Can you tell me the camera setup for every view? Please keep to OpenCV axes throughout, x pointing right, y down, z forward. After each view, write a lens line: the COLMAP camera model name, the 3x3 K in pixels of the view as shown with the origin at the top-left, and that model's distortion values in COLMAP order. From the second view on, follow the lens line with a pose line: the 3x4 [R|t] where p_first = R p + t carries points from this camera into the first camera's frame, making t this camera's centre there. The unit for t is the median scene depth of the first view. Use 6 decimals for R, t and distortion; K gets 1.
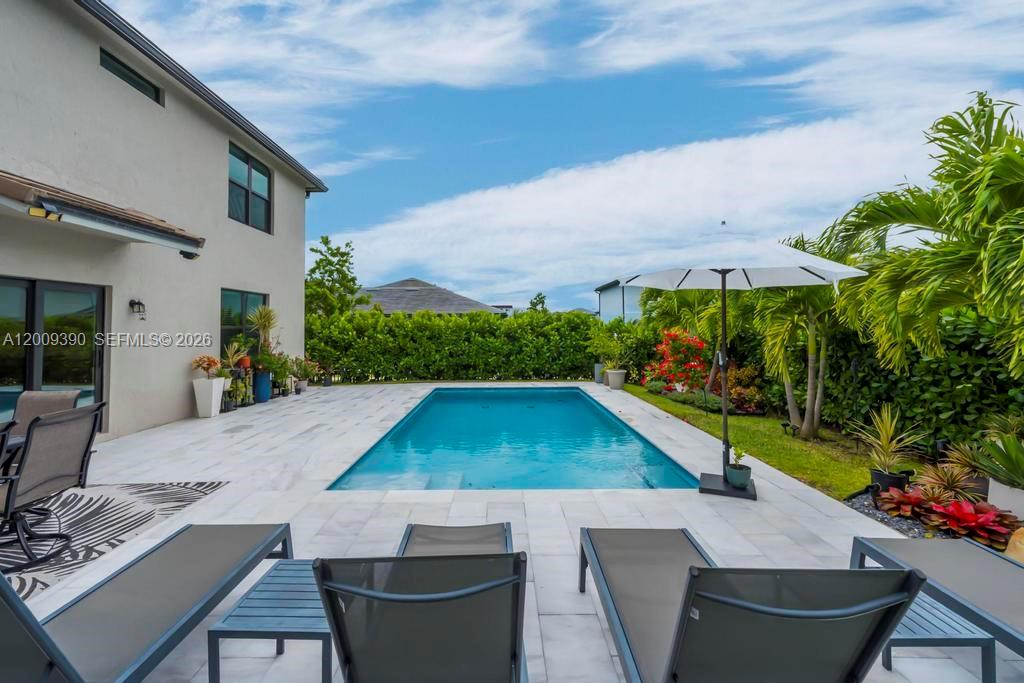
lens RADIAL K [[476.8, 0, 484.8], [0, 476.8, 314.1], [0, 0, 1]] dist [0.001085, 0.000020]
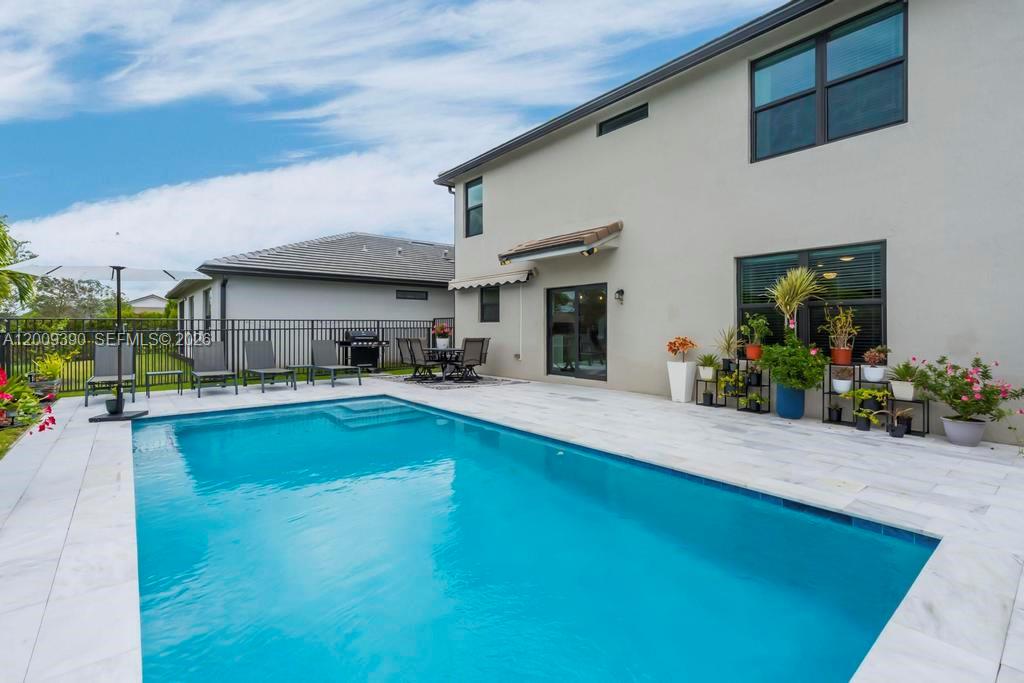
lens RADIAL K [[466.6, 0, 511.1], [0, 466.6, 324.3], [0, 0, 1]] dist [0.001634, 0.000819]
pose [[-0.753082, 0.007472, -0.657884, 0.212666], [0.028103, 0.999388, -0.020818, 0.052766], [0.657326, -0.034166, -0.752831, 1.099001]]
